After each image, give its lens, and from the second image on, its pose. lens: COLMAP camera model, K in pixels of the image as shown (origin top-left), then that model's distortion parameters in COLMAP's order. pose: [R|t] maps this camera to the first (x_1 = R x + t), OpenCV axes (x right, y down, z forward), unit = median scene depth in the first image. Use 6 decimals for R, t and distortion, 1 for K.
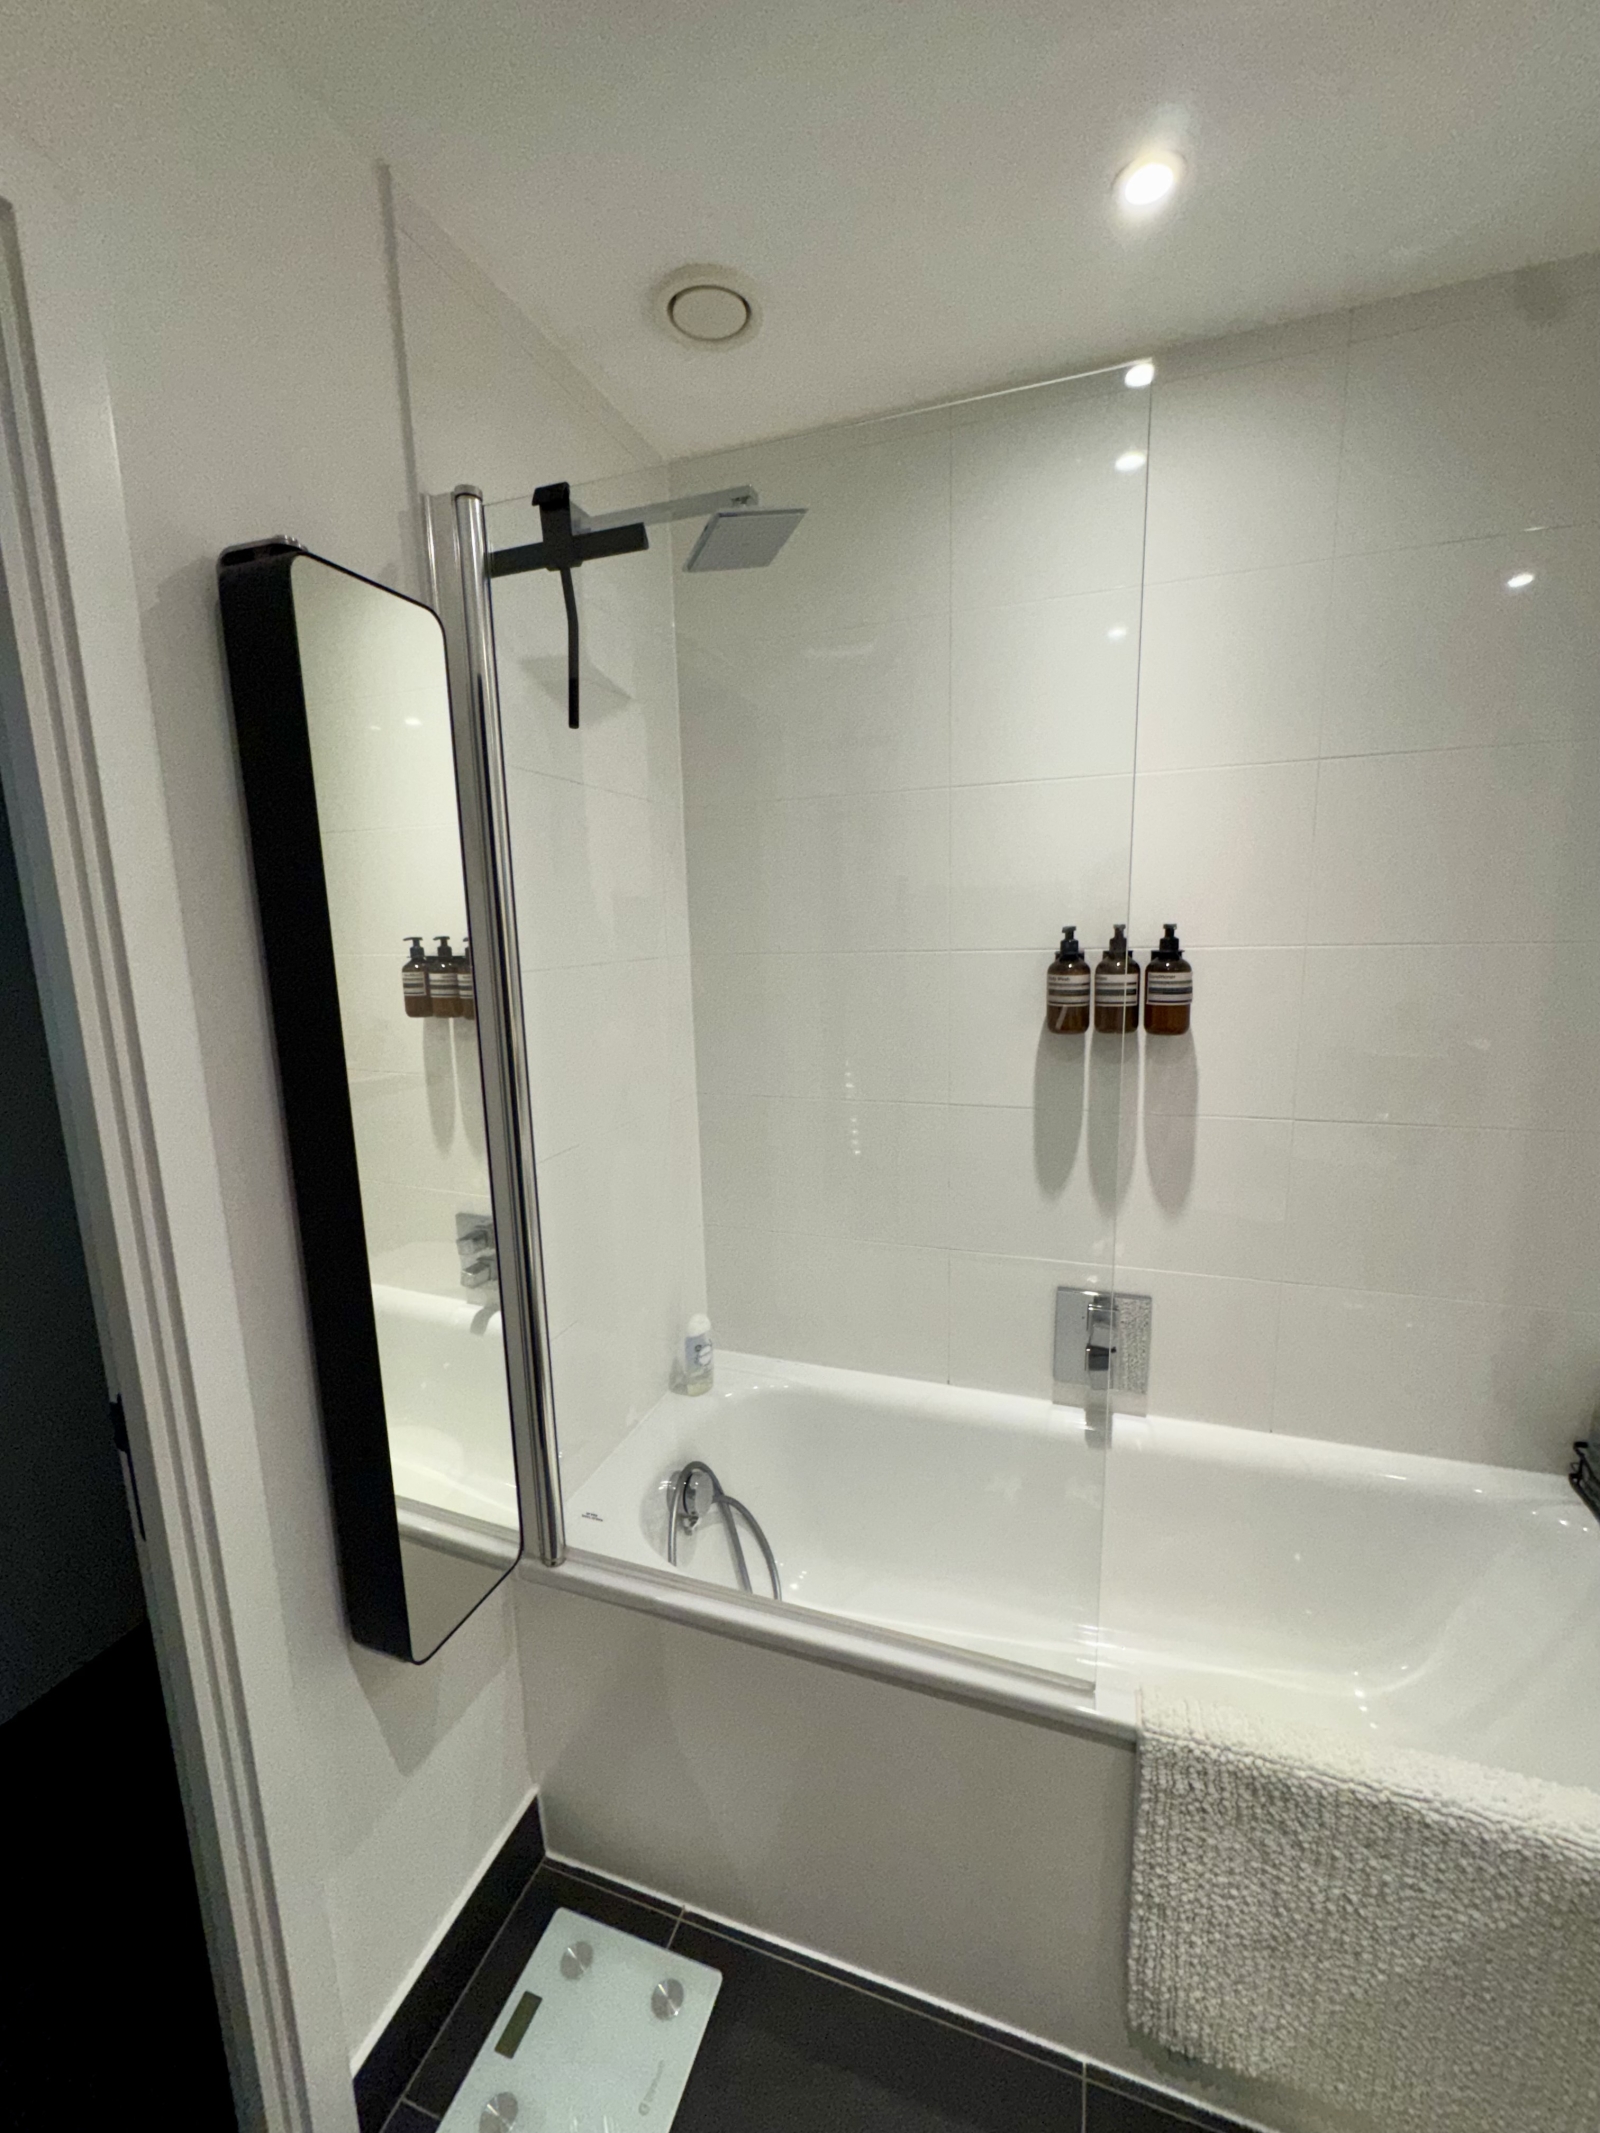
lens RADIAL K [[851.1, 0, 811.0], [0, 851.1, 1067.4], [0, 0, 1]] dist [-0.002704, 0.000509]
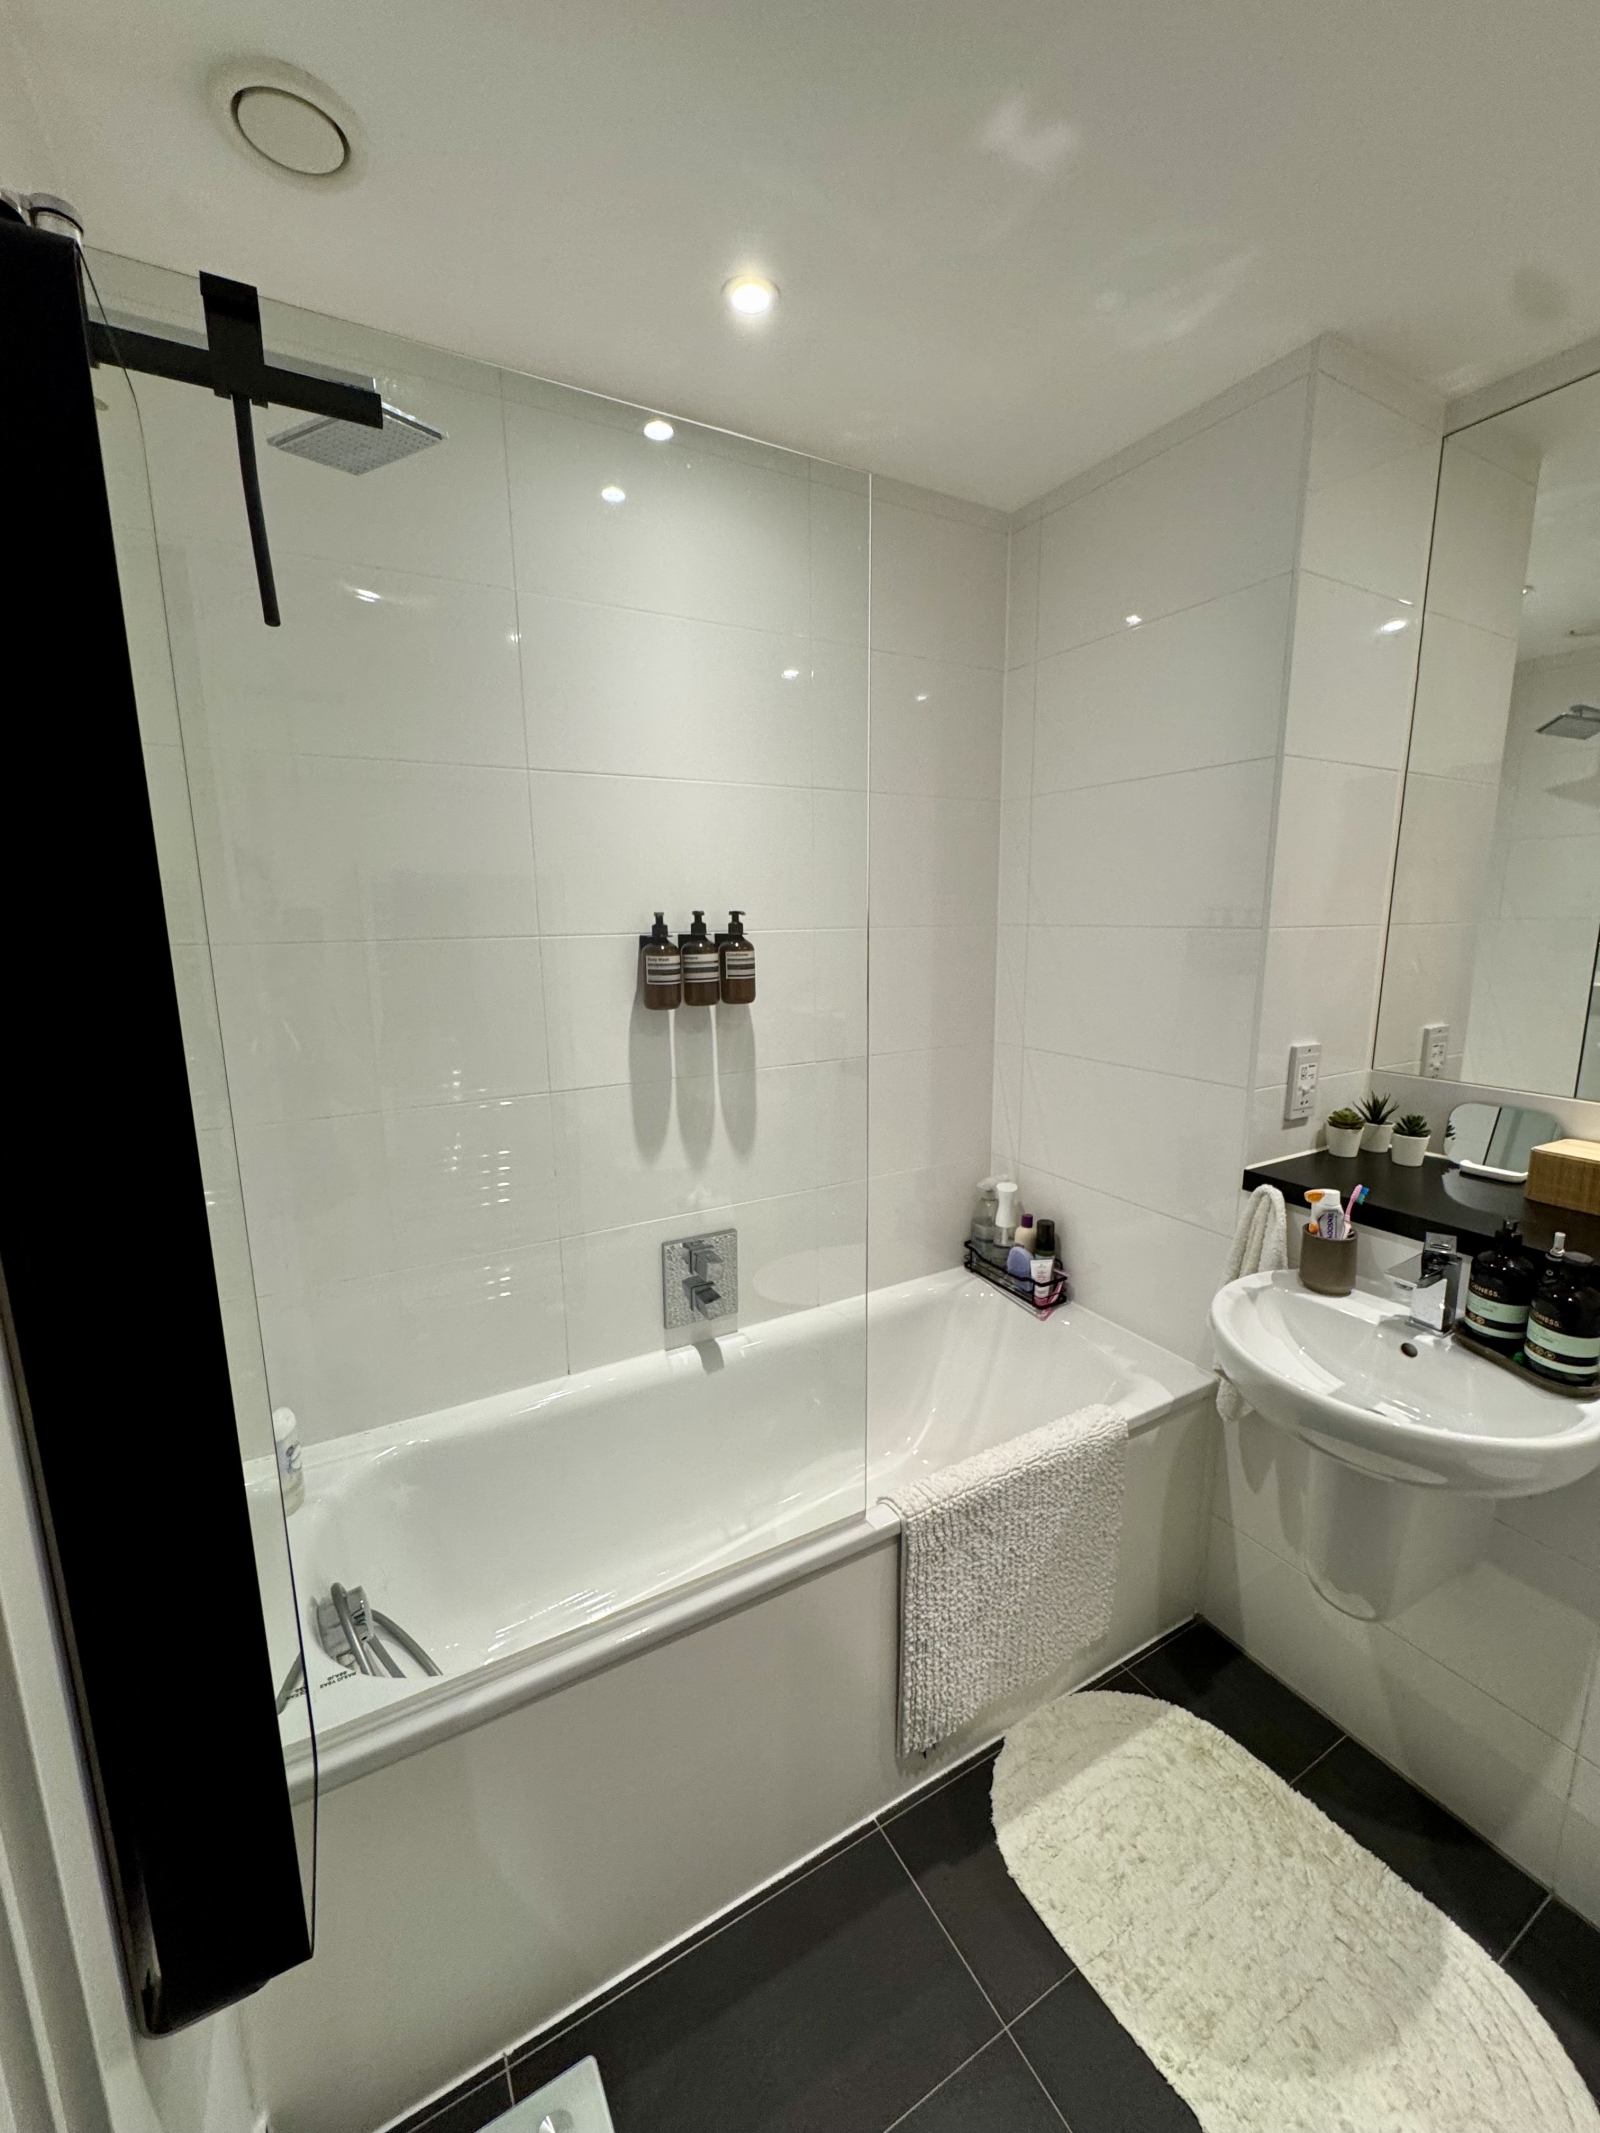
lens RADIAL K [[851.1, 0, 803.5], [0, 851.1, 1066.8], [0, 0, 1]] dist [-0.002704, 0.000509]
pose [[0.662040, -0.118192, 0.740090, -0.429410], [0.122547, 0.991268, 0.048682, 0.002615], [-0.739381, 0.058466, 0.670744, 0.138569]]
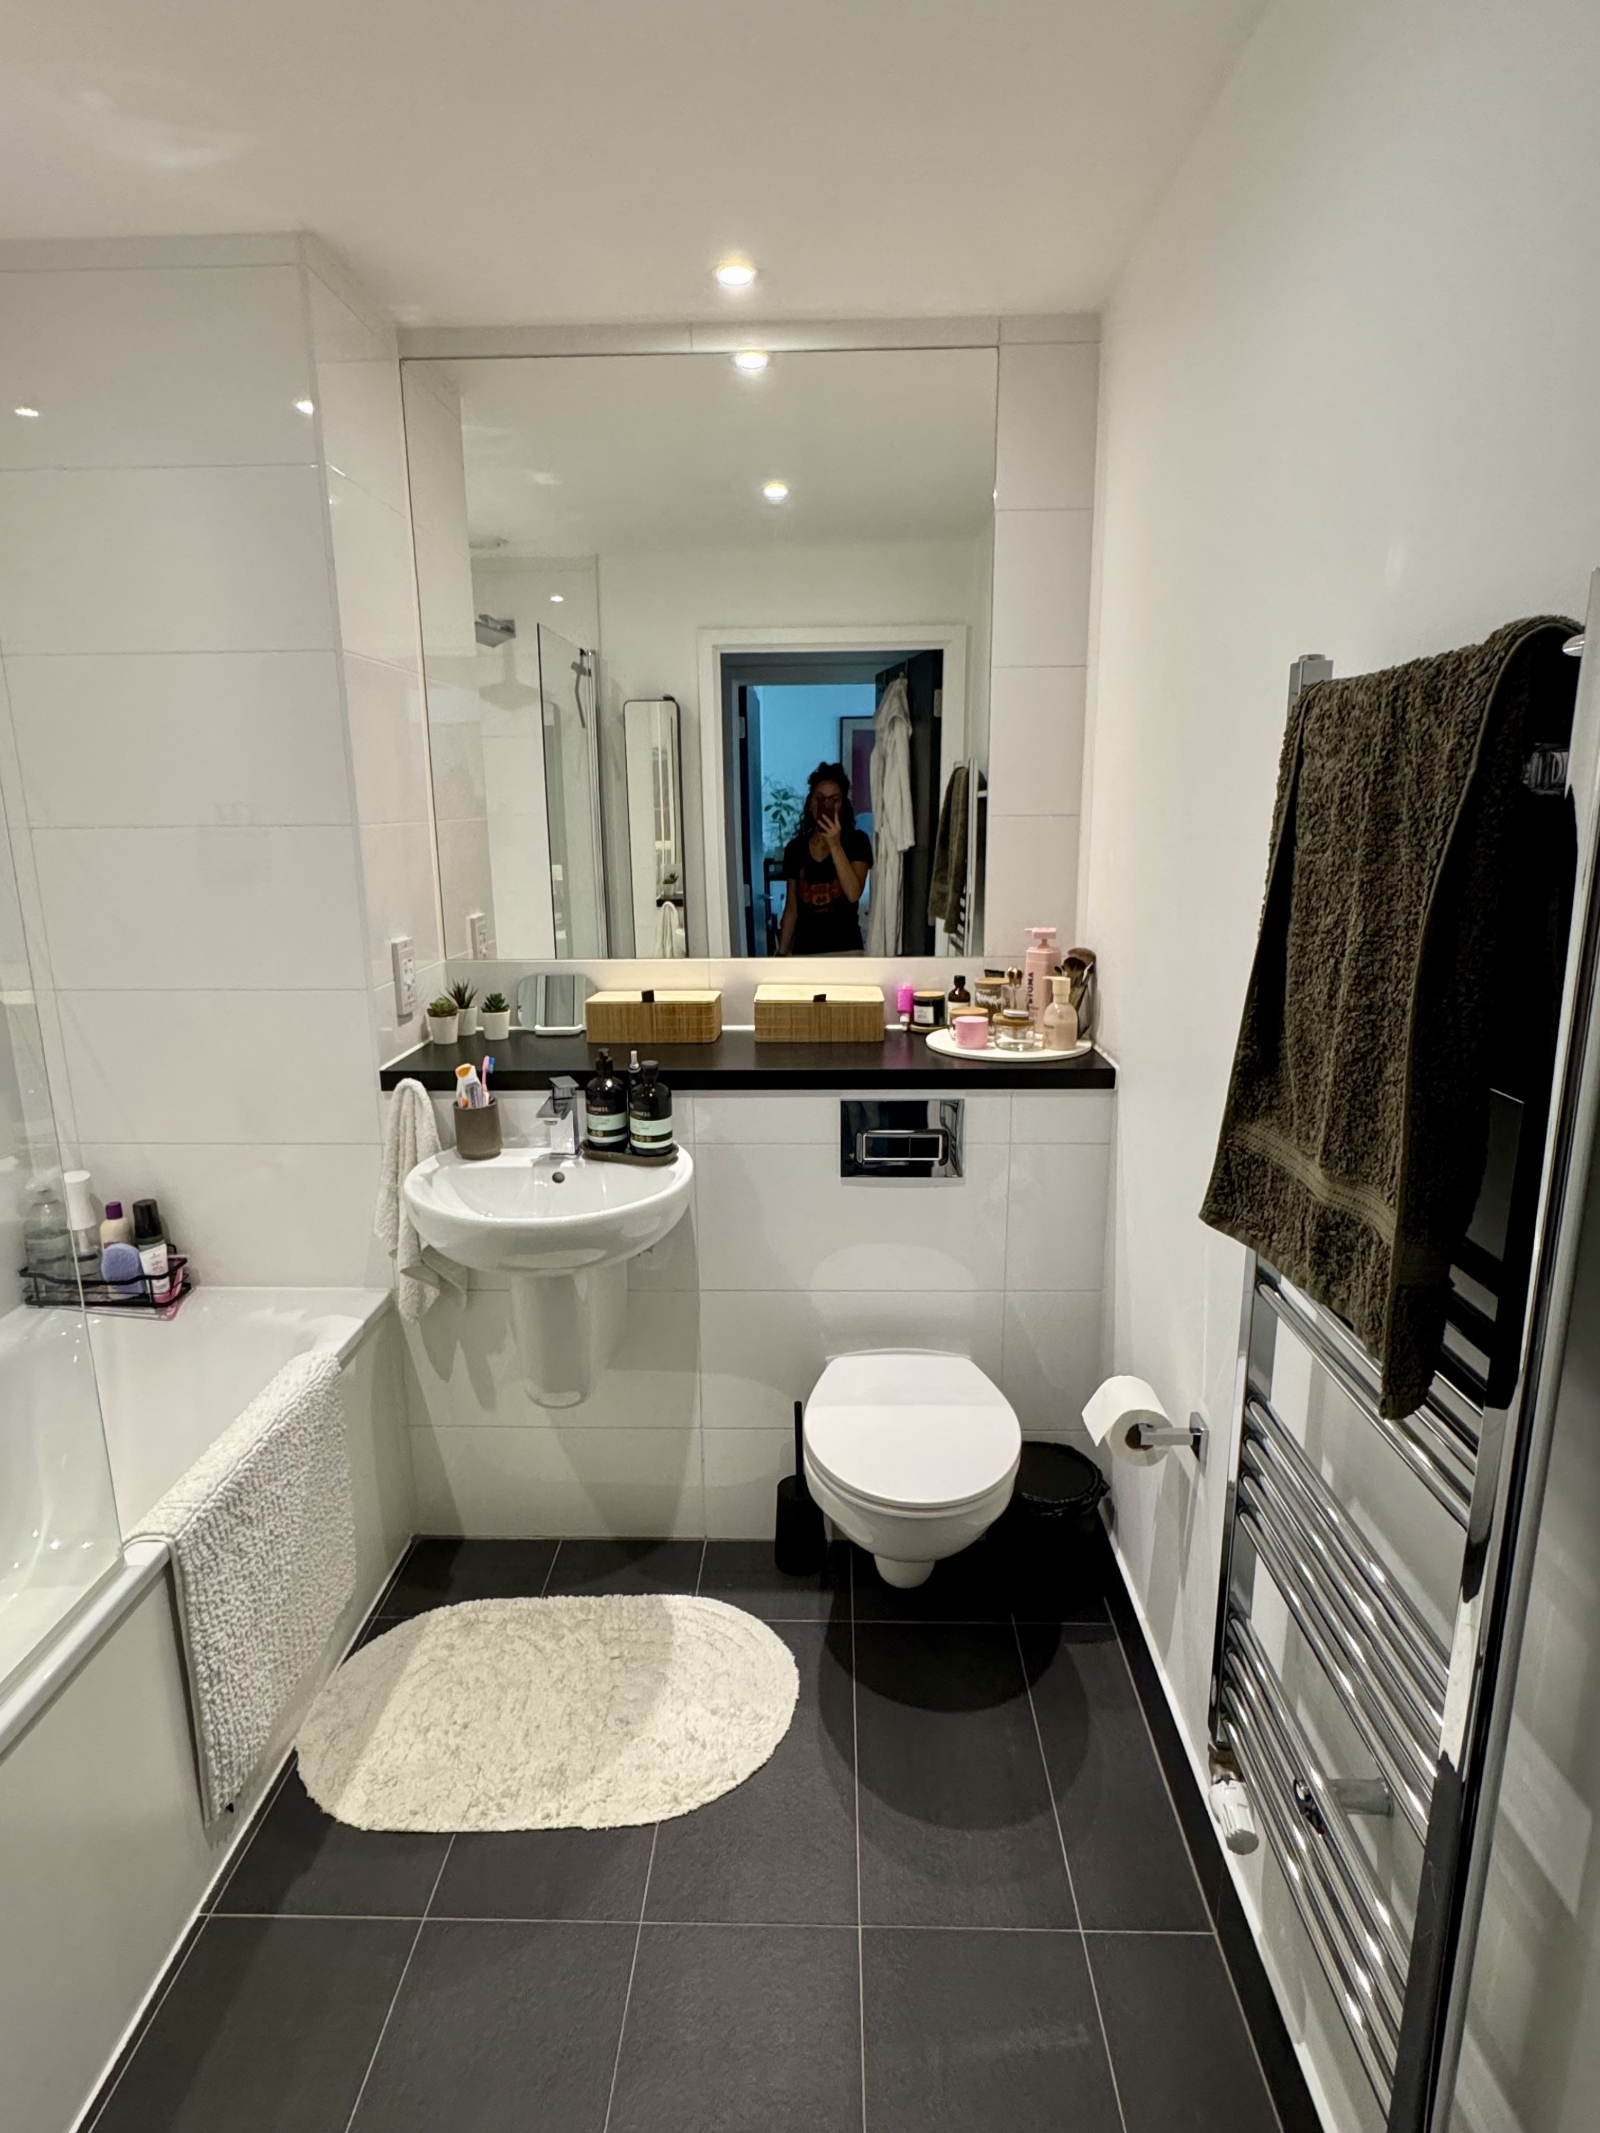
lens RADIAL K [[1159.9, 0, 791.7], [0, 1159.9, 1058.9], [0, 0, 1]] dist [0.000997, -0.002669]
pose [[-0.289835, -0.185597, 0.938909, -0.807876], [0.181438, 0.952573, 0.244306, -0.024617], [-0.939721, 0.241162, -0.242415, 0.328255]]
